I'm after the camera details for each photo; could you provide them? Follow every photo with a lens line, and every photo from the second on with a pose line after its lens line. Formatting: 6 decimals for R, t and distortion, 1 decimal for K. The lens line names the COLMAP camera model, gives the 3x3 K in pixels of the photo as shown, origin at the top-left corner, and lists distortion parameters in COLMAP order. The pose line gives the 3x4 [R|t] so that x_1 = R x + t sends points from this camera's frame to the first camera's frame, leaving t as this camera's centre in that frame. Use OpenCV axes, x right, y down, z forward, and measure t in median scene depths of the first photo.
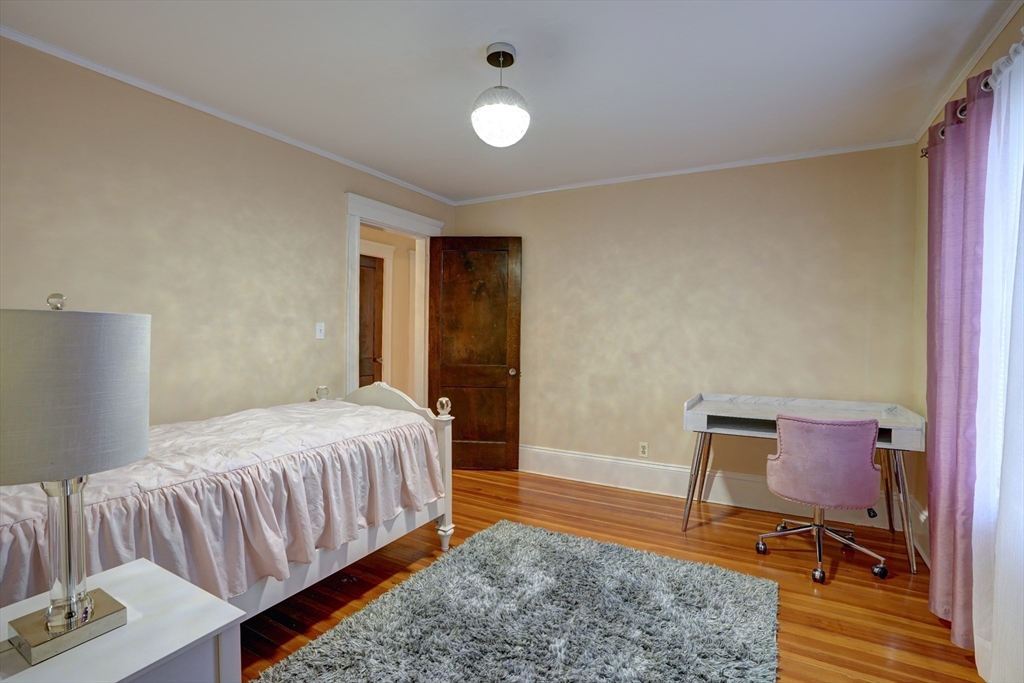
lens RADIAL K [[475.7, 0, 513.8], [0, 475.7, 336.2], [0, 0, 1]] dist [-0.067783, 0.020958]
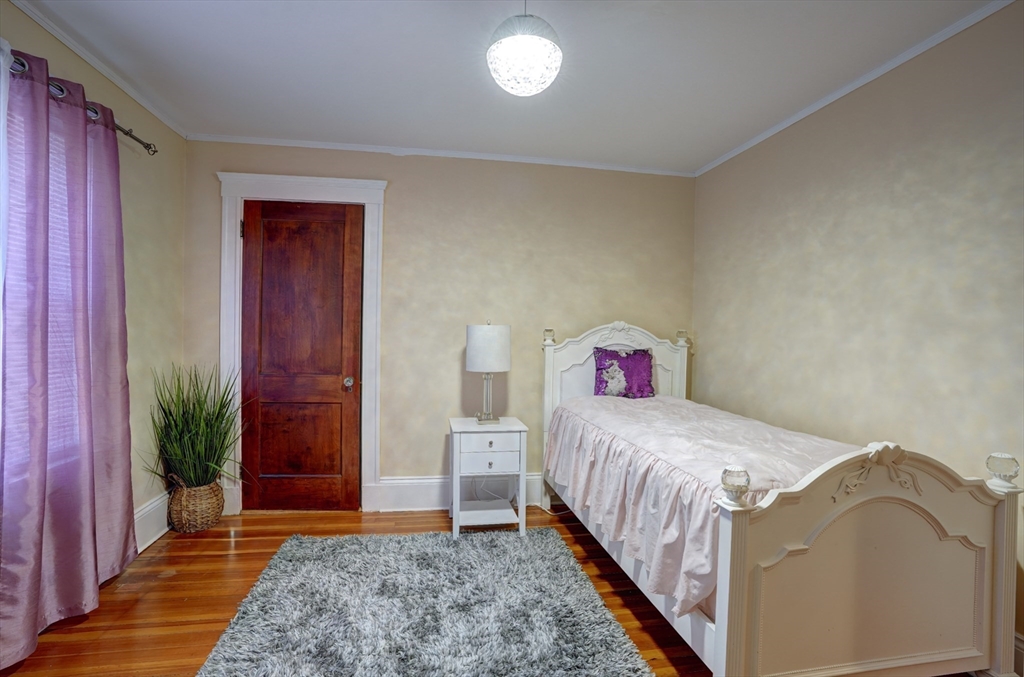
lens RADIAL K [[475.7, 0, 510.7], [0, 475.7, 337.5], [0, 0, 1]] dist [-0.067783, 0.020958]
pose [[-0.766571, -0.003601, -0.642149, 0.357463], [-0.024609, 0.999414, 0.023772, -0.020293], [0.641688, 0.034026, -0.766211, 1.194261]]
